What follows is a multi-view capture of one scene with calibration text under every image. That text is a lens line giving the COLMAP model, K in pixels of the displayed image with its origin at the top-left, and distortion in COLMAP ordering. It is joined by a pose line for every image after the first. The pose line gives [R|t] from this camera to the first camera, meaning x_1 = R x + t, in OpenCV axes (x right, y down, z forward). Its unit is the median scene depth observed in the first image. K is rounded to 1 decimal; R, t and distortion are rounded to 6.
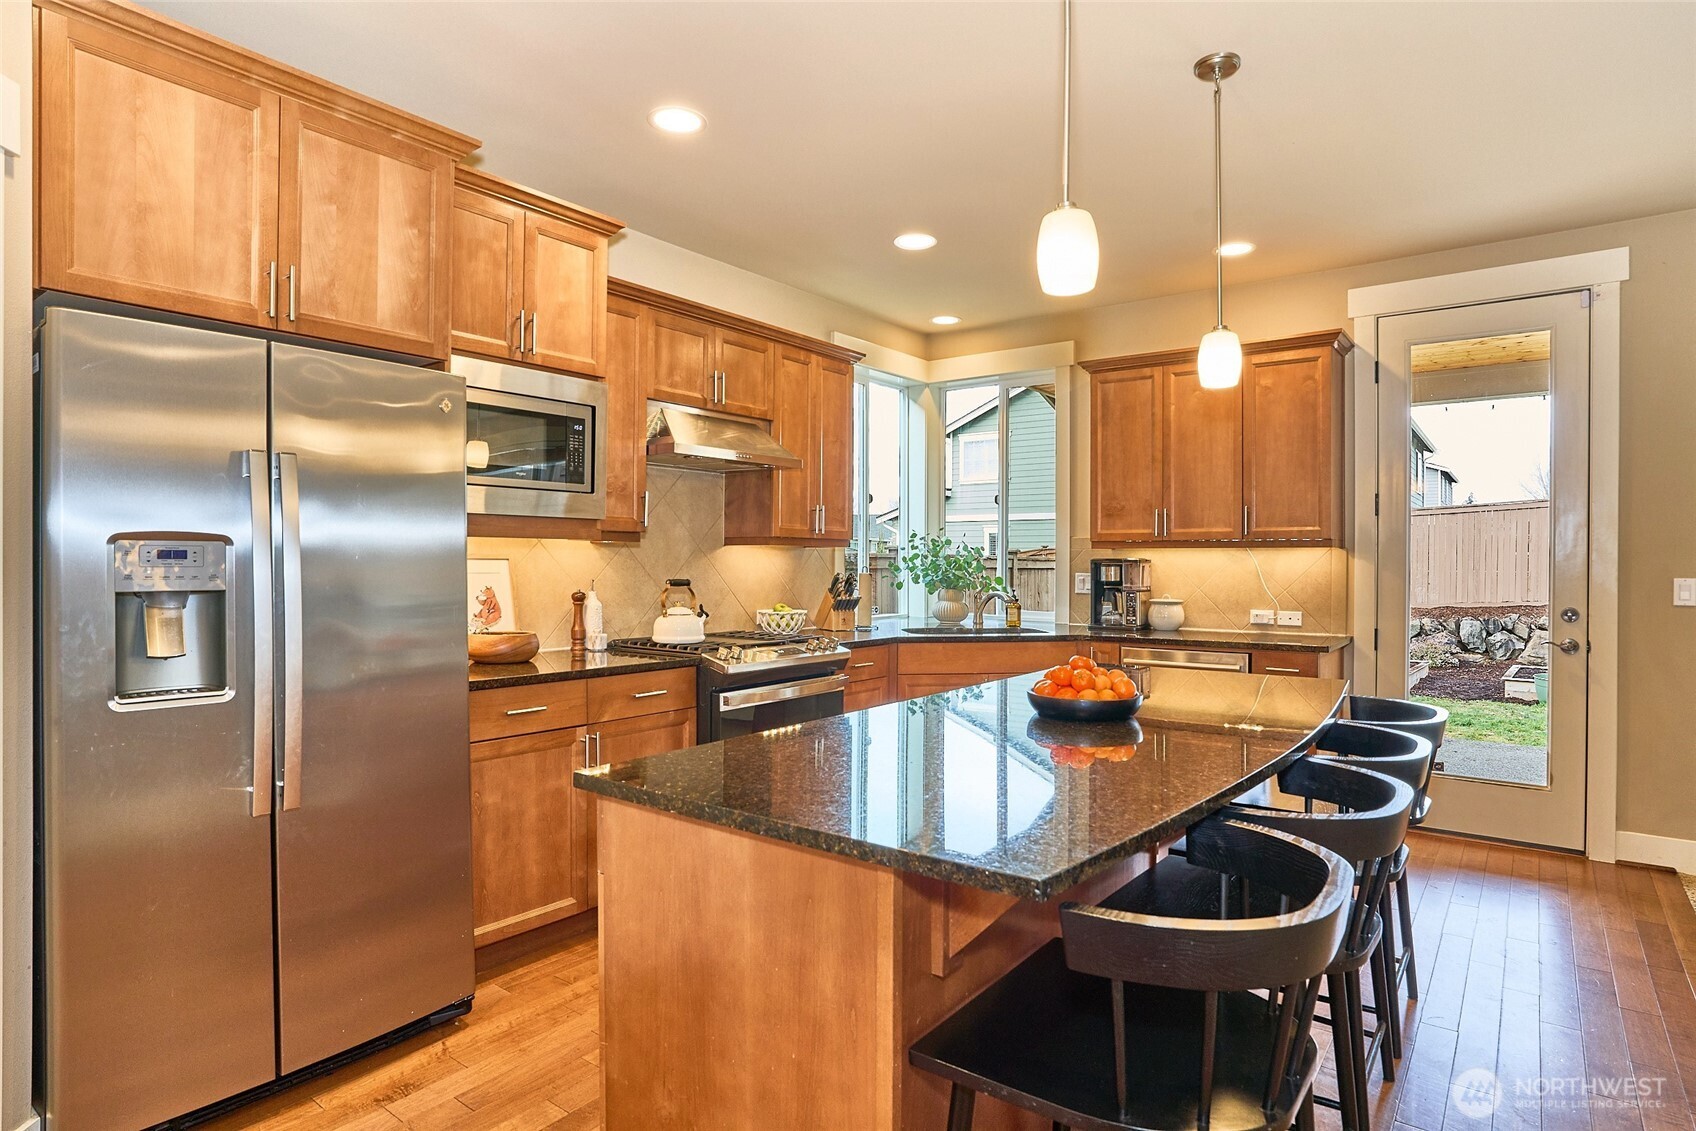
lens RADIAL K [[938.6, 0, 848.0], [0, 938.6, 565.5], [0, 0, 1]] dist [-0.003571, 0.000432]
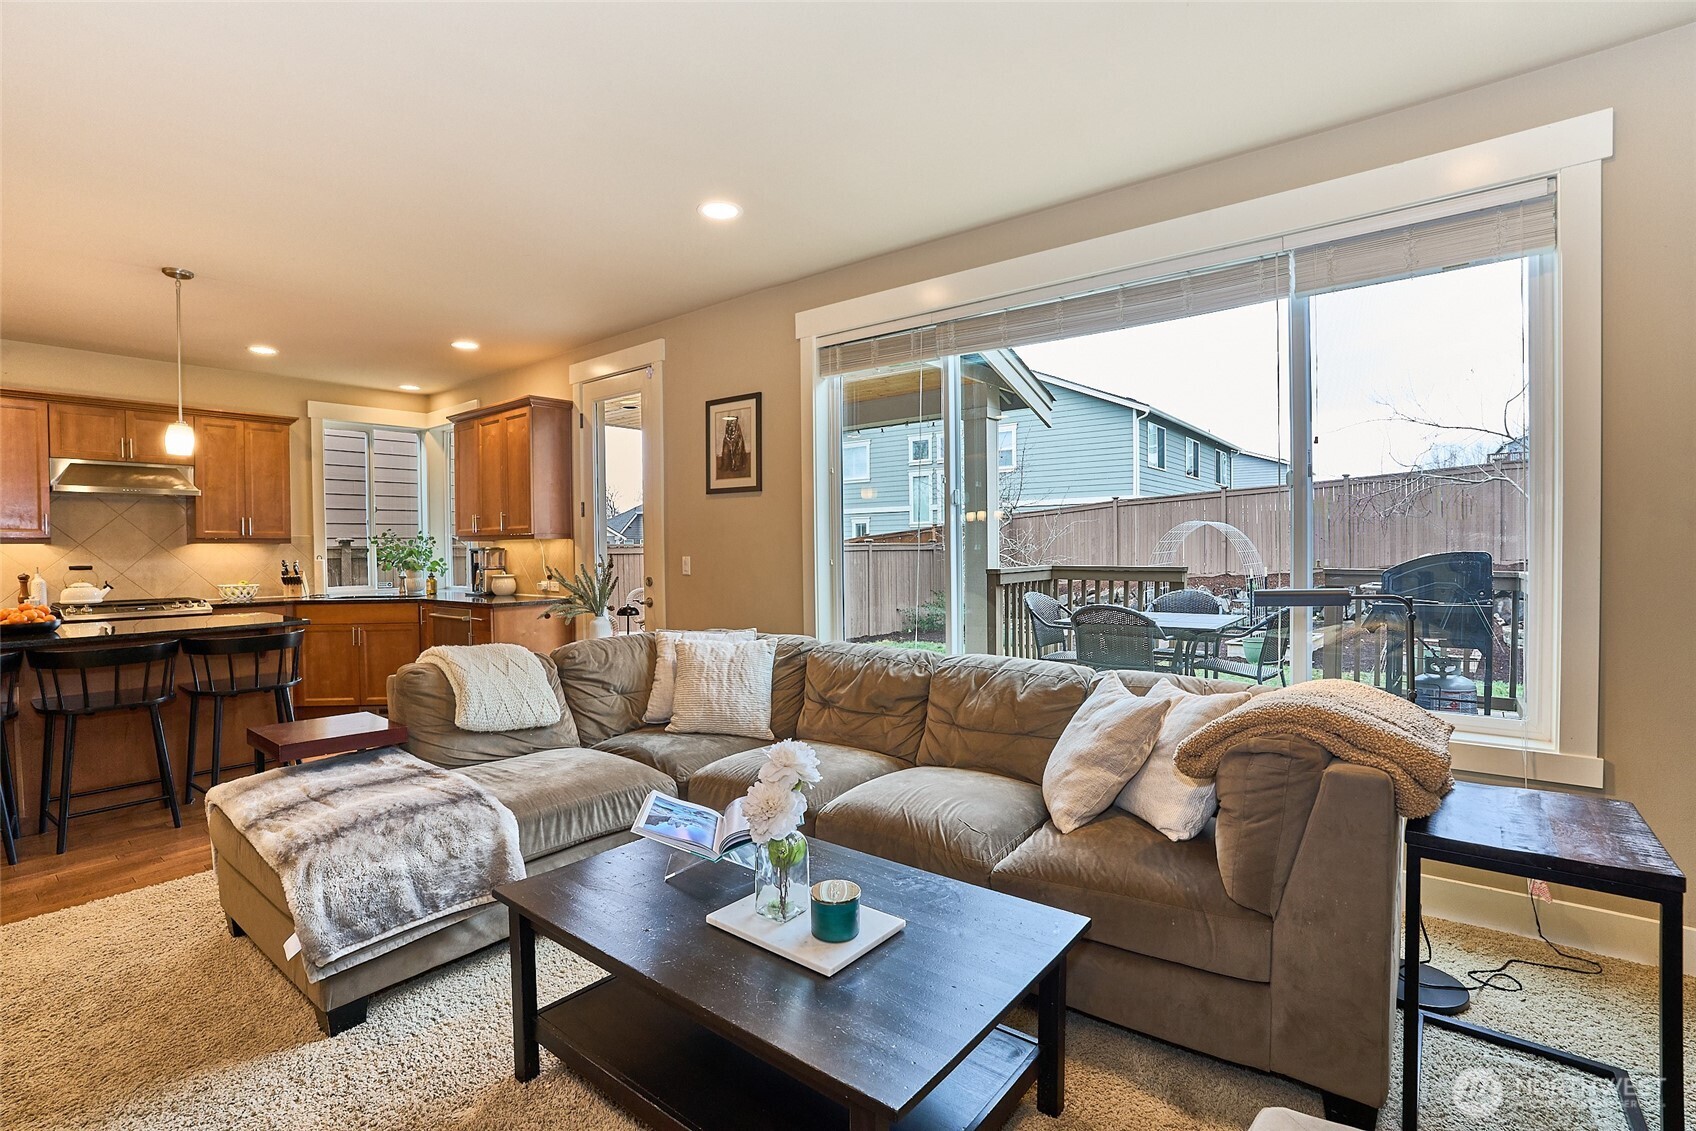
lens RADIAL K [[773.5, 0, 848.0], [0, 773.5, 565.5], [0, 0, 1]] dist [-0.060558, 0.020435]
pose [[0.999406, -0.017115, -0.029919, 1.376323], [0.017547, 0.999745, 0.014231, 0.021722], [0.029668, -0.014748, 0.999451, -0.305945]]
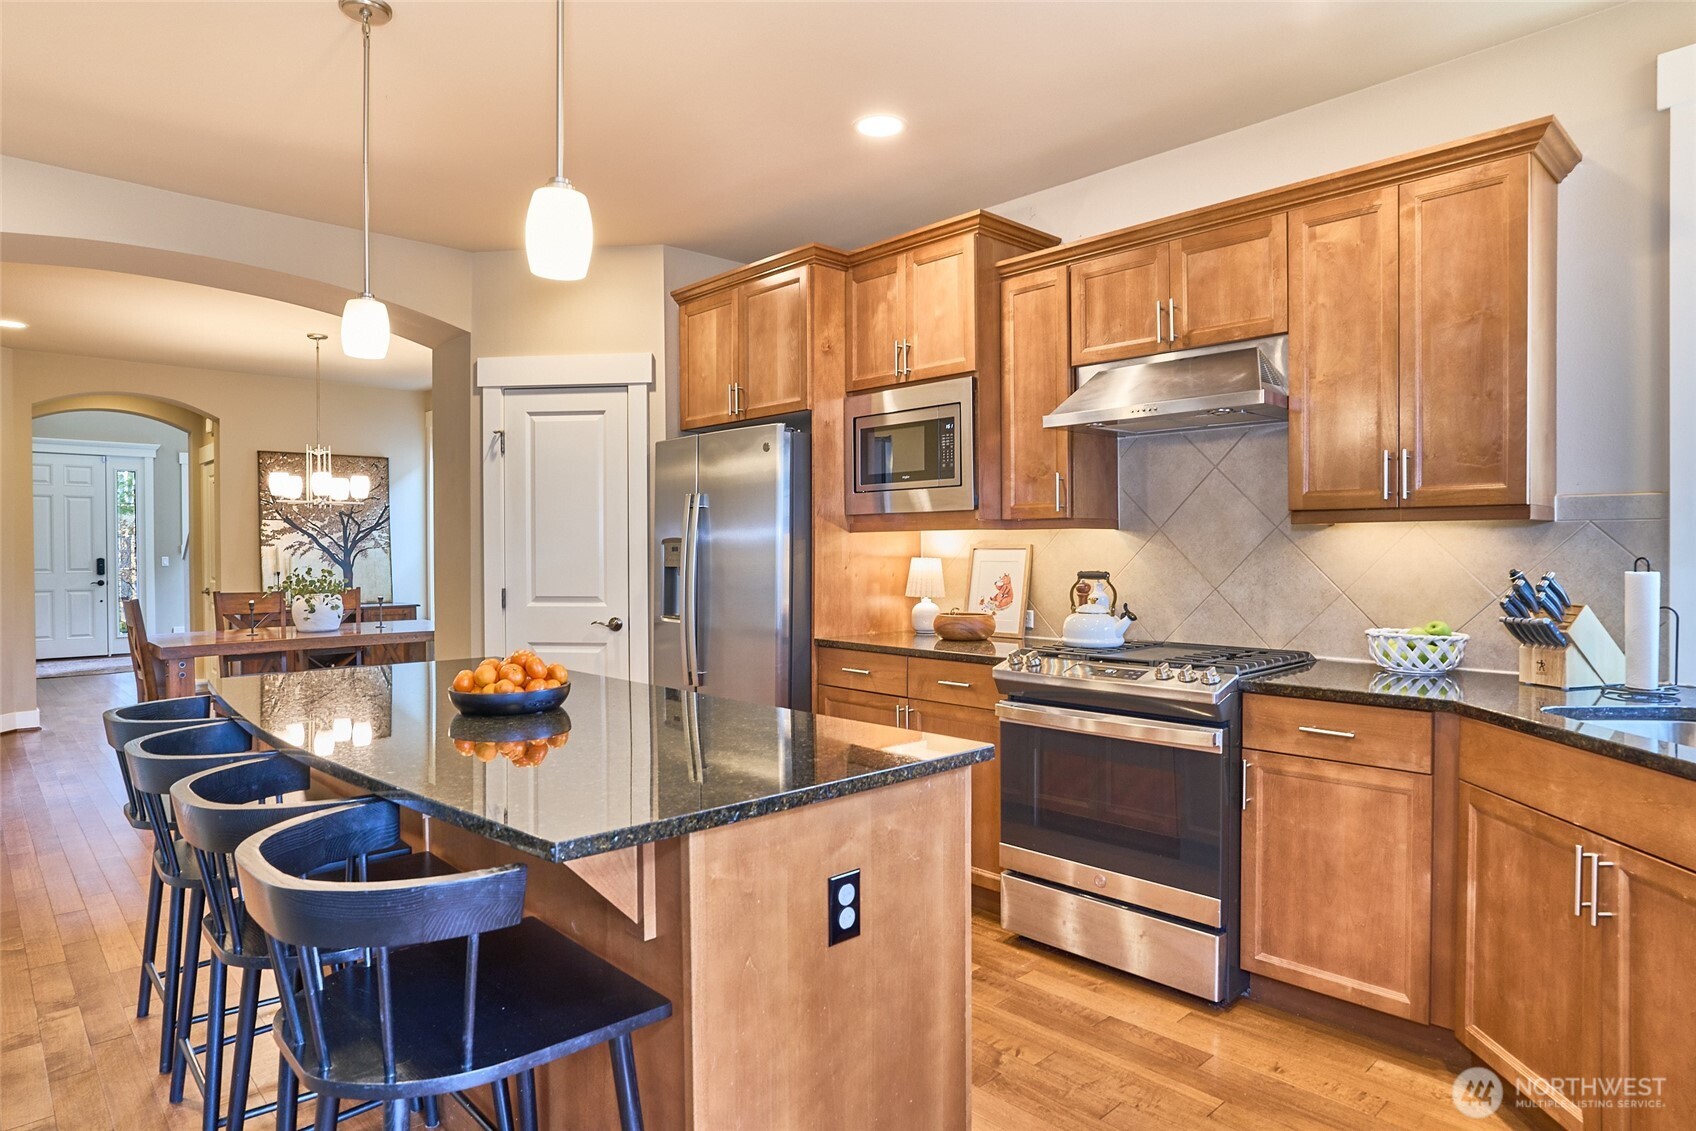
lens RADIAL K [[986.3, 0, 848.0], [0, 986.3, 565.5], [0, 0, 1]] dist [-0.002996, 0.001545]
pose [[-0.164137, 0.015295, -0.986319, 0.831092], [0.001302, 0.999882, 0.015289, -0.005226], [0.986437, 0.001225, -0.164138, 1.051746]]
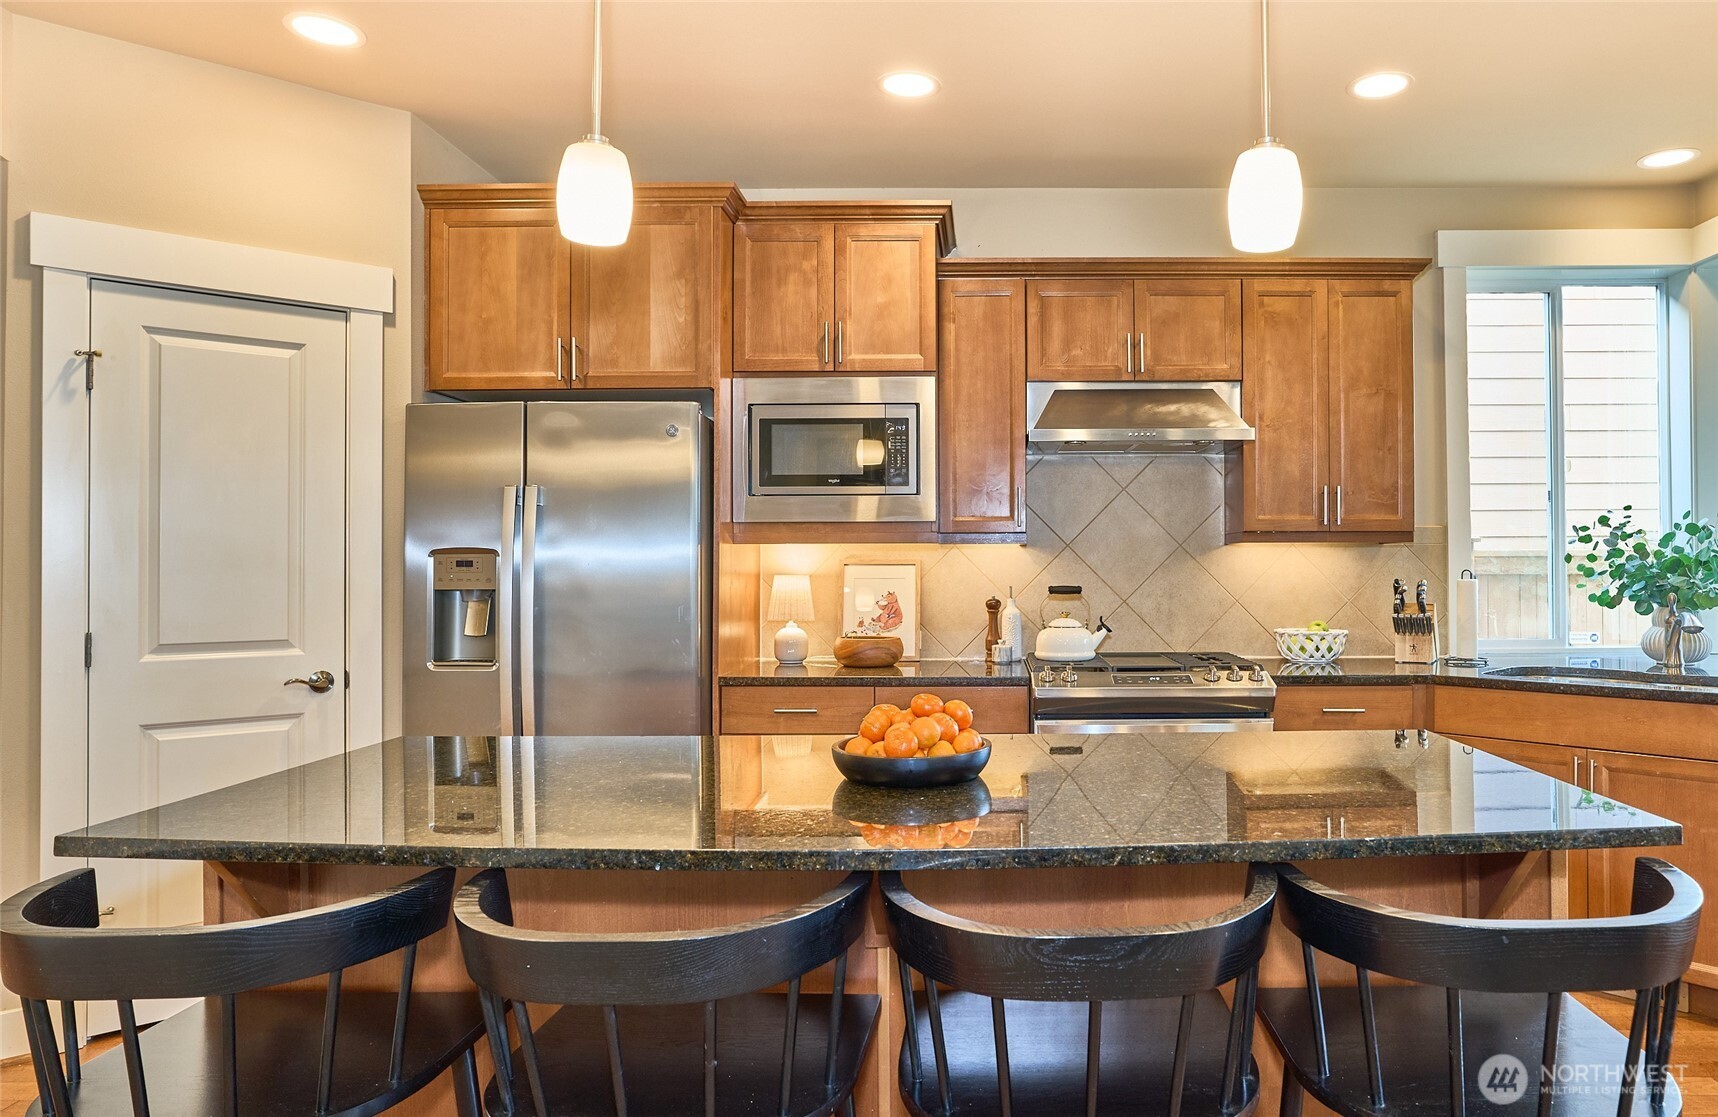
lens RADIAL K [[1122.8, 0, 986.2], [0, 1122.8, 560.0], [0, 0, 1]] dist [-0.027449, 0.036811]
pose [[0.605000, -0.011308, -0.796145, 0.670924], [0.003047, 0.999925, -0.011887, 0.003115], [0.796219, 0.004766, 0.604989, 0.365627]]
